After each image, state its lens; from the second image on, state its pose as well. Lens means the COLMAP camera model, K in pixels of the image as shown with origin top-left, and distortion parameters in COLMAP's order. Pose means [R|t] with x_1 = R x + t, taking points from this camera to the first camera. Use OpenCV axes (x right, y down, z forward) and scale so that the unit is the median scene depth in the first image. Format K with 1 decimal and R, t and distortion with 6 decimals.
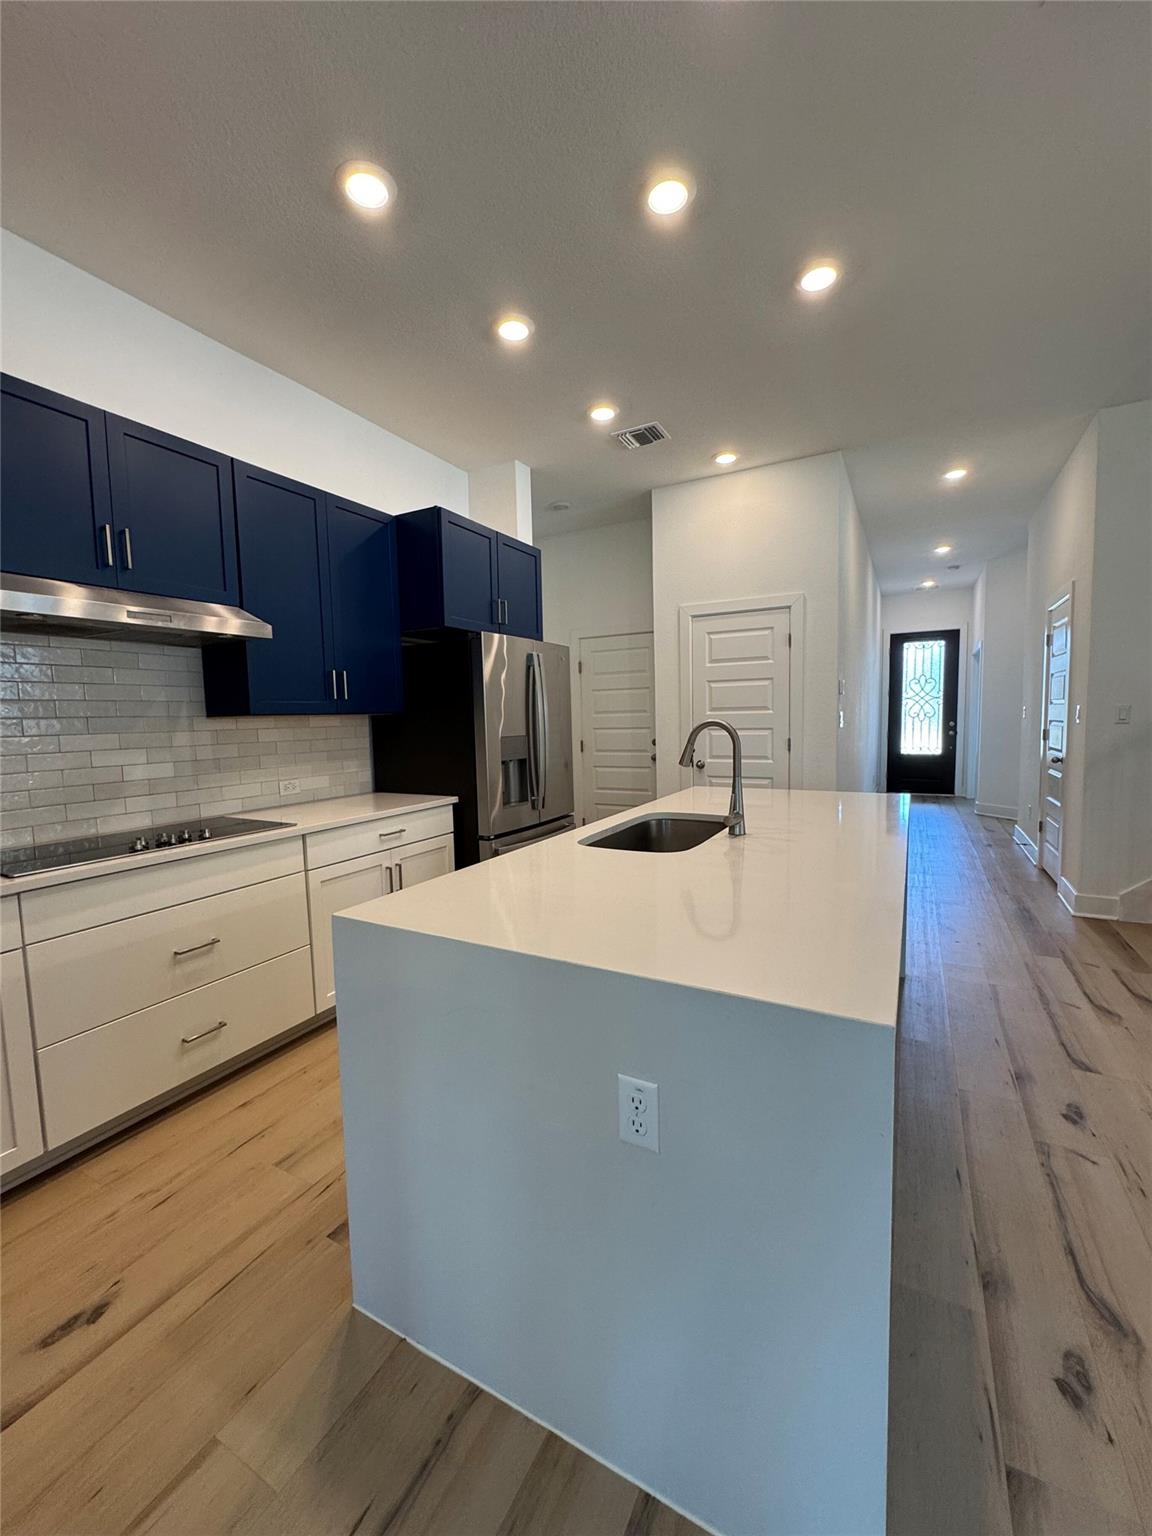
lens RADIAL K [[613.8, 0, 574.5], [0, 613.8, 769.4], [0, 0, 1]] dist [-0.002500, 0.000085]
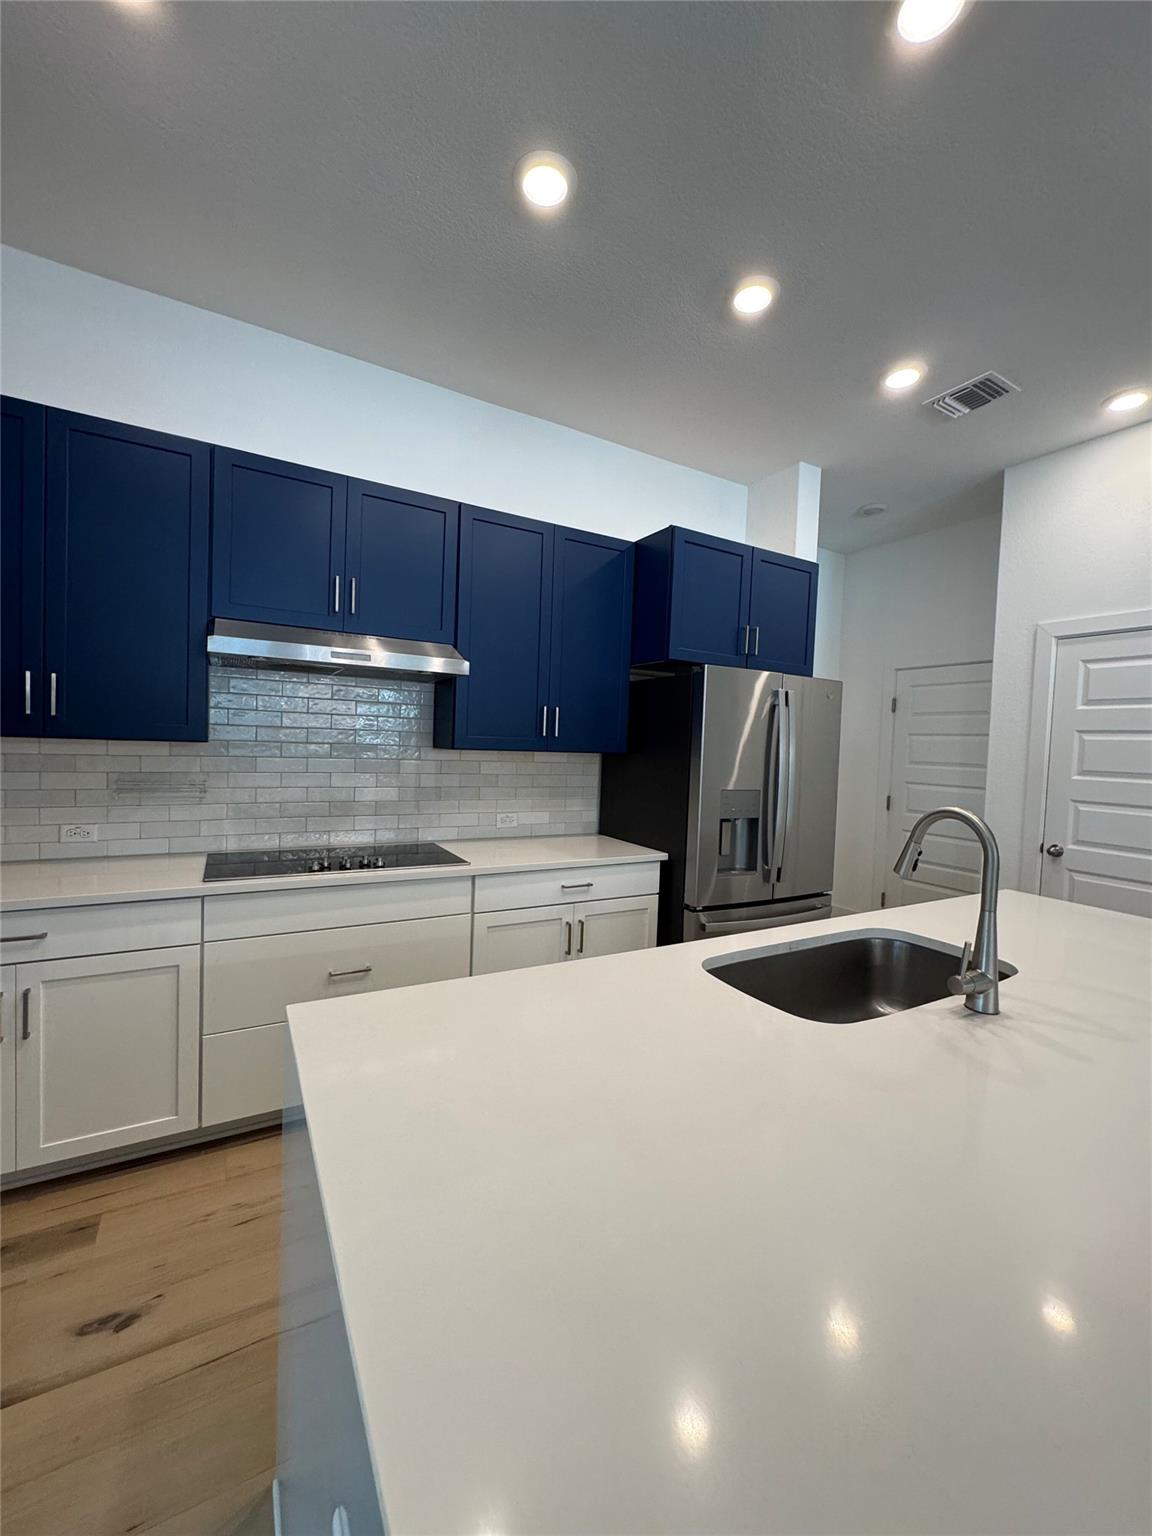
lens RADIAL K [[613.8, 0, 574.5], [0, 613.8, 769.4], [0, 0, 1]] dist [-0.002500, 0.000085]
pose [[0.849221, 0.077071, -0.522383, 0.145236], [-0.101962, 0.994607, -0.019014, -0.045166], [0.518100, 0.069410, 0.852499, 0.189728]]
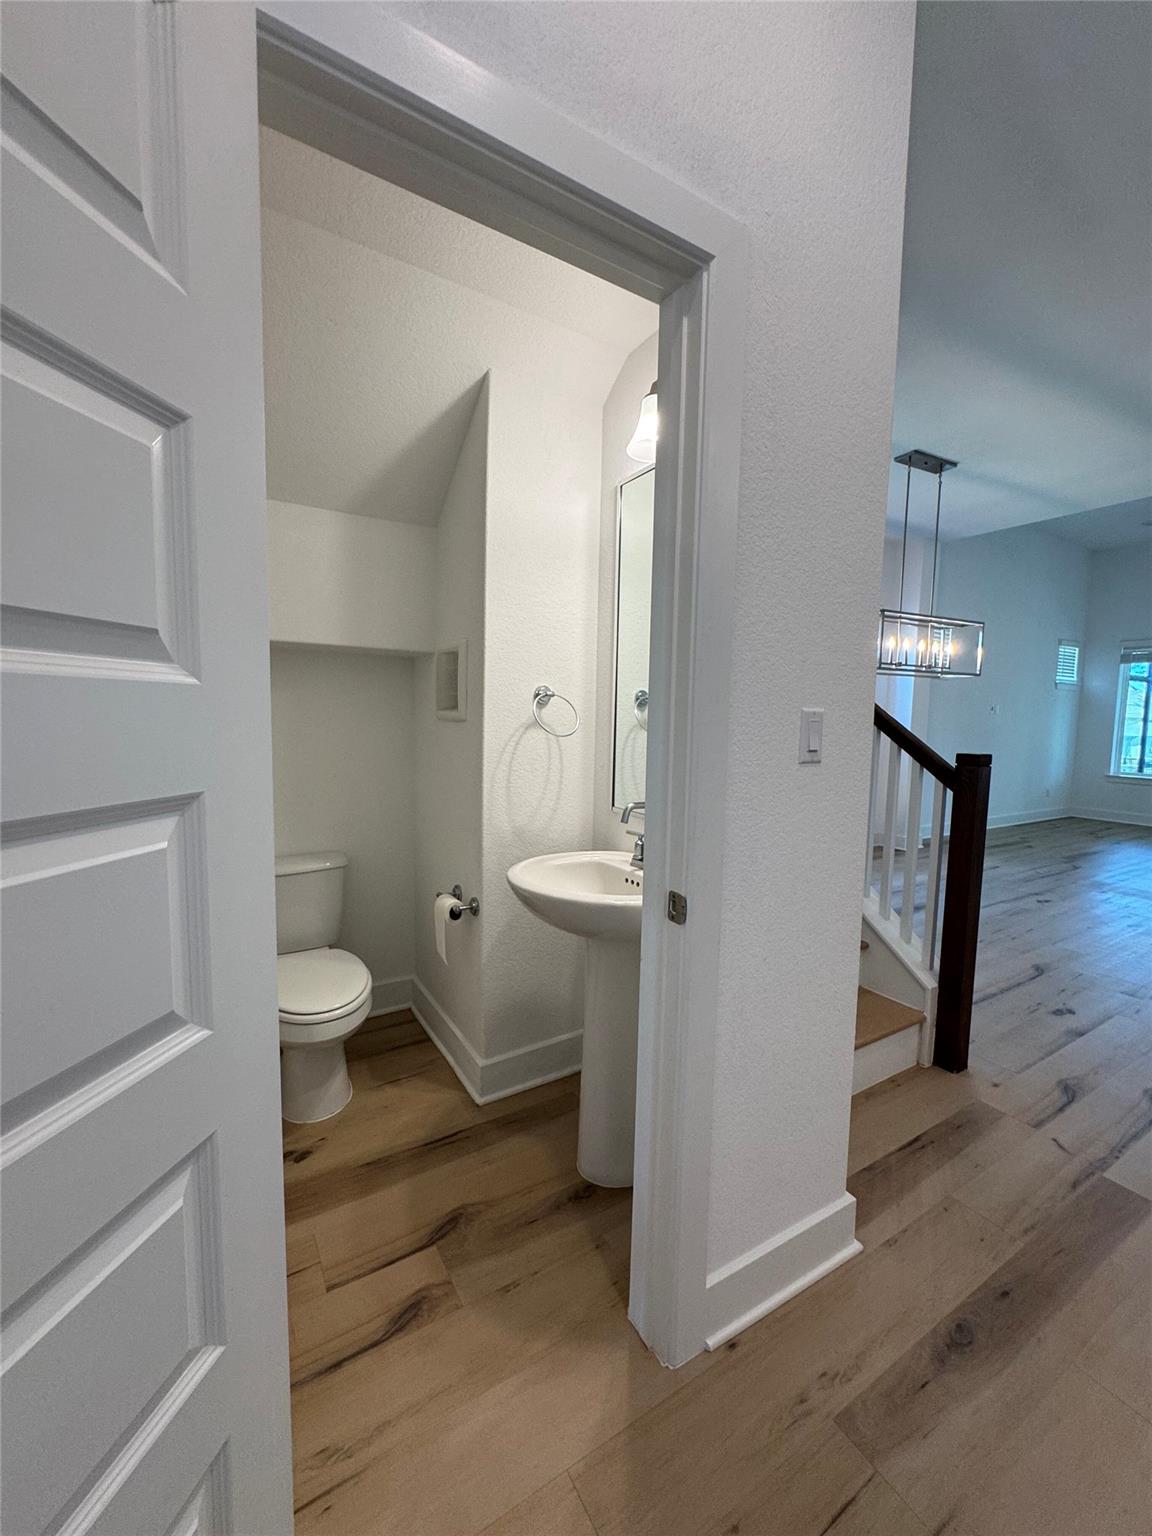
lens RADIAL K [[614.7, 0, 578.0], [0, 614.7, 770.5], [0, 0, 1]] dist [-0.001020, 0.000058]
pose [[-0.866054, -0.036059, 0.498649, 0.936936], [0.046135, 0.987376, 0.151527, -0.156448], [-0.497818, 0.154235, -0.853457, 1.644995]]
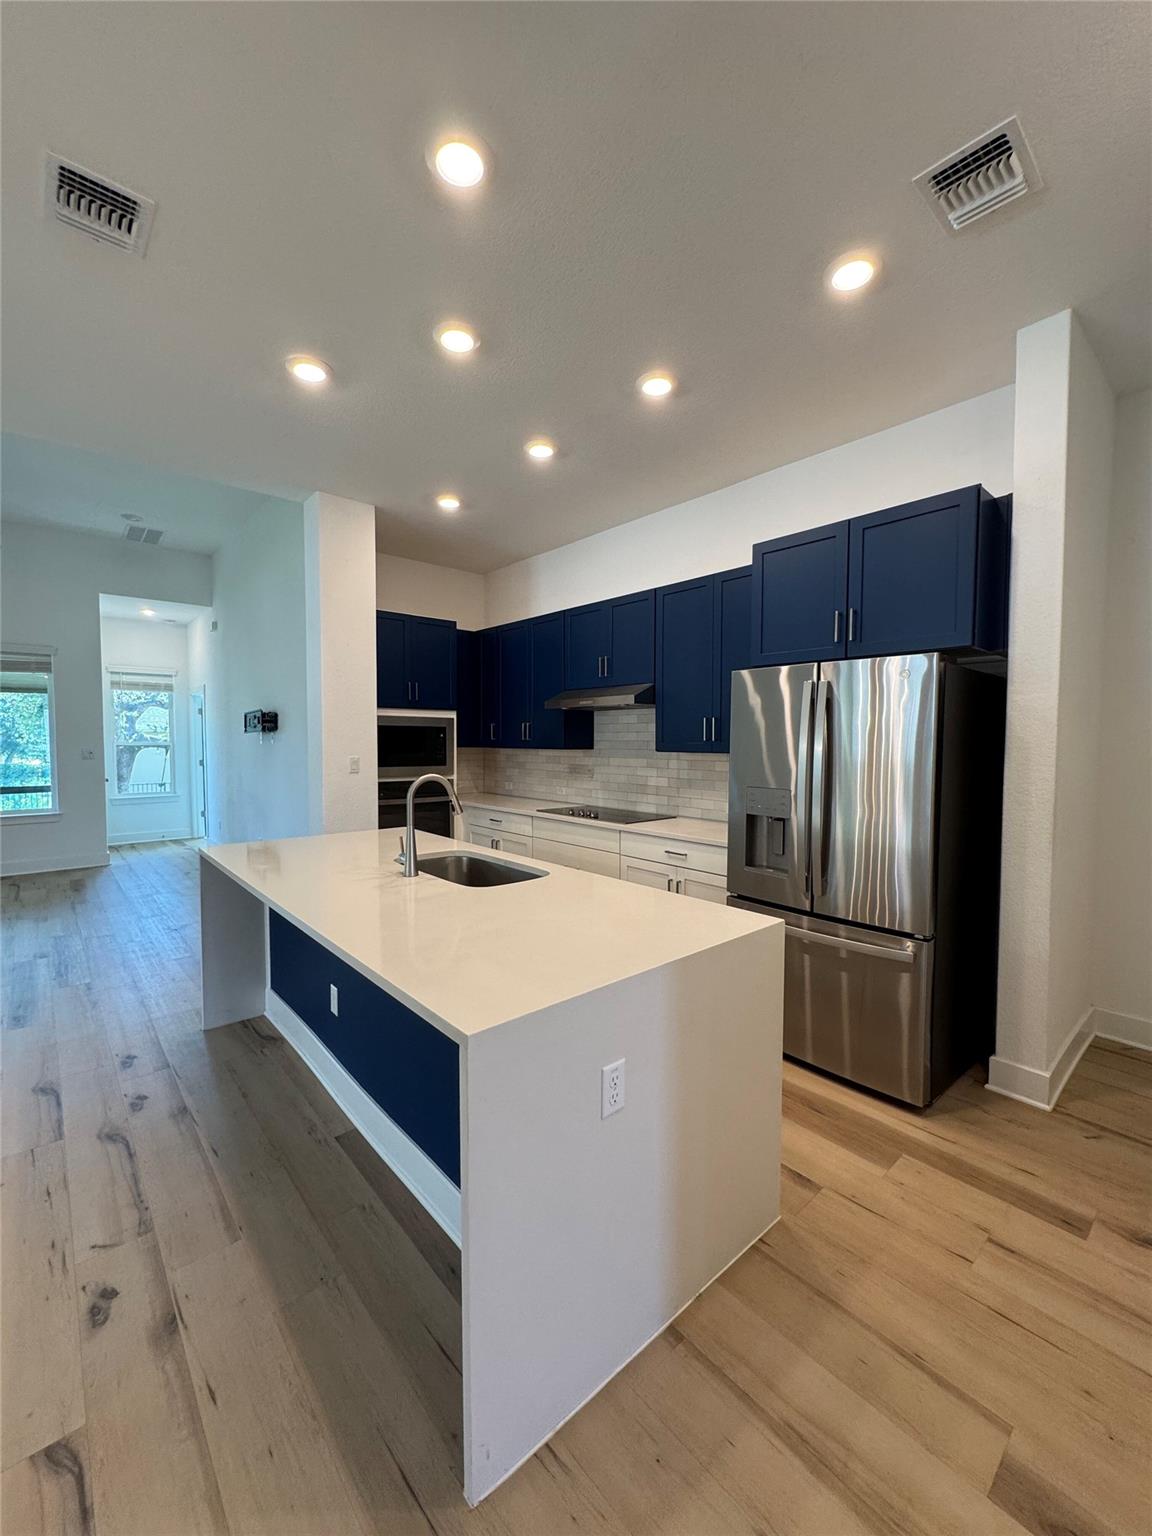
lens RADIAL K [[615.4, 0, 576.5], [0, 615.4, 767.7], [0, 0, 1]] dist [-0.003216, 0.000329]
pose [[-0.341755, 0.066739, -0.937417, 0.797856], [-0.075588, 0.992292, 0.098203, -0.149596], [0.936744, 0.104419, -0.334076, 1.082093]]
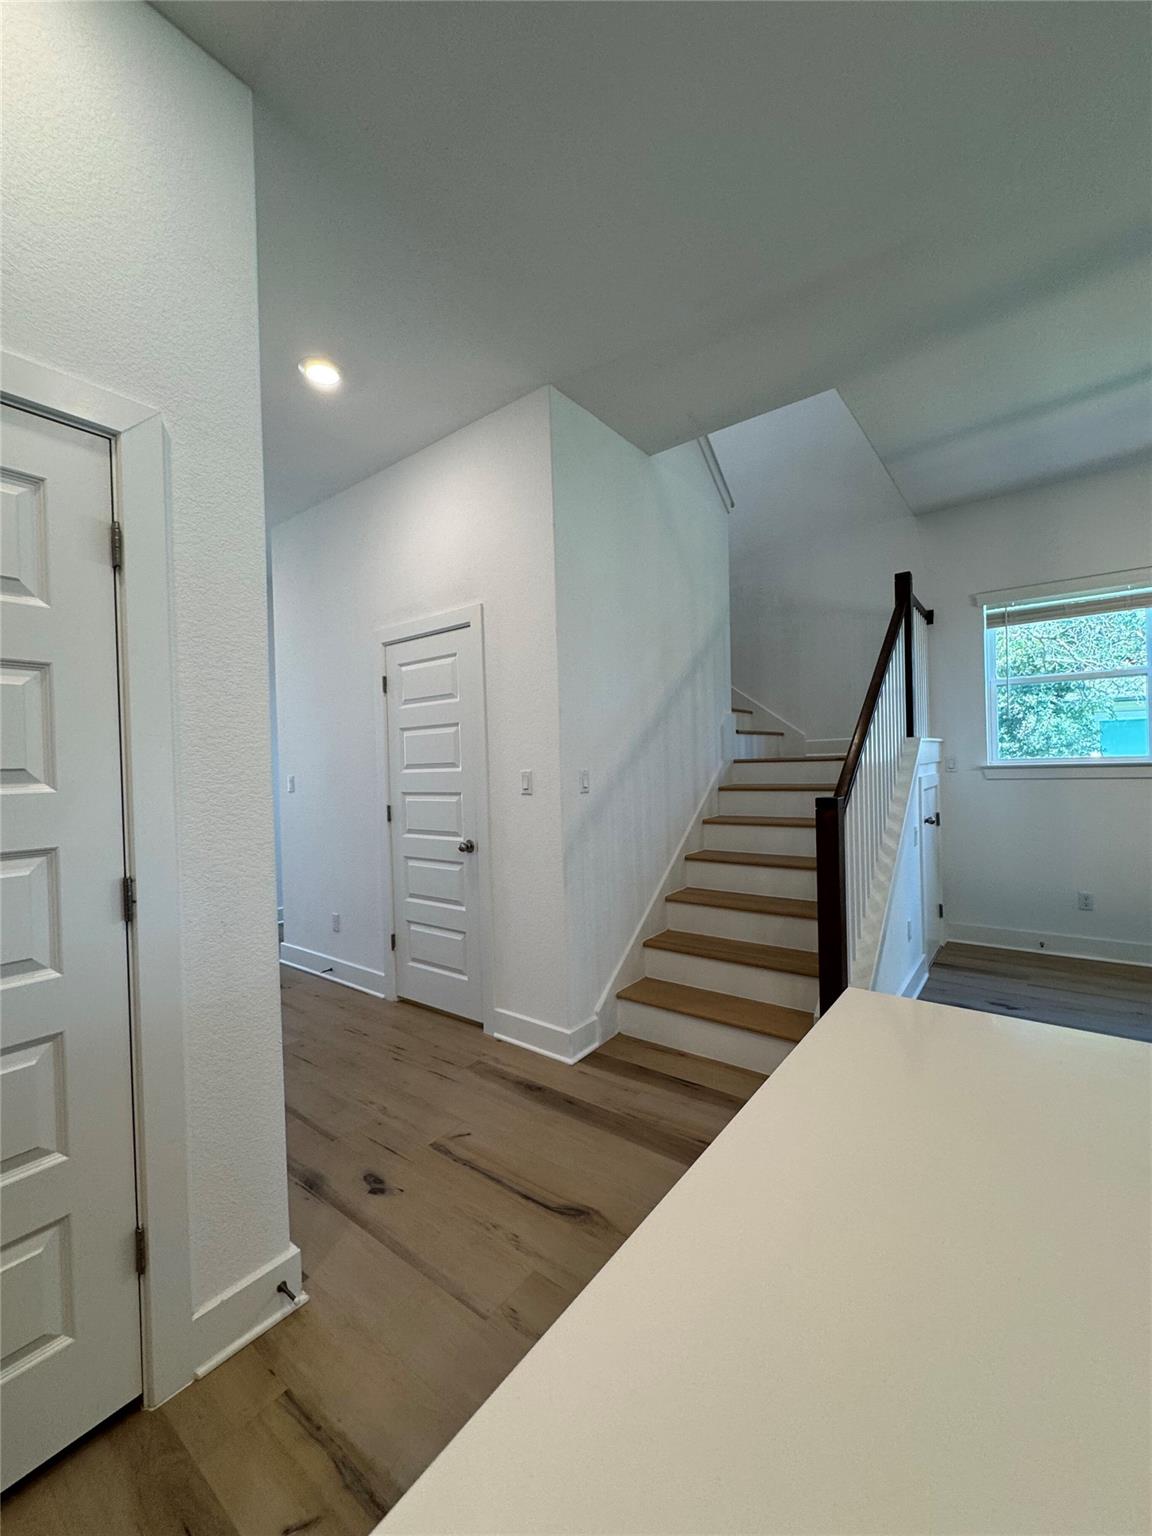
lens RADIAL K [[615.4, 0, 576.5], [0, 615.4, 767.7], [0, 0, 1]] dist [-0.003216, 0.000329]
pose [[0.153094, 0.013484, 0.988120, 0.126587], [0.111298, 0.993310, -0.030799, -0.095551], [-0.981924, 0.114691, 0.150569, 1.012456]]
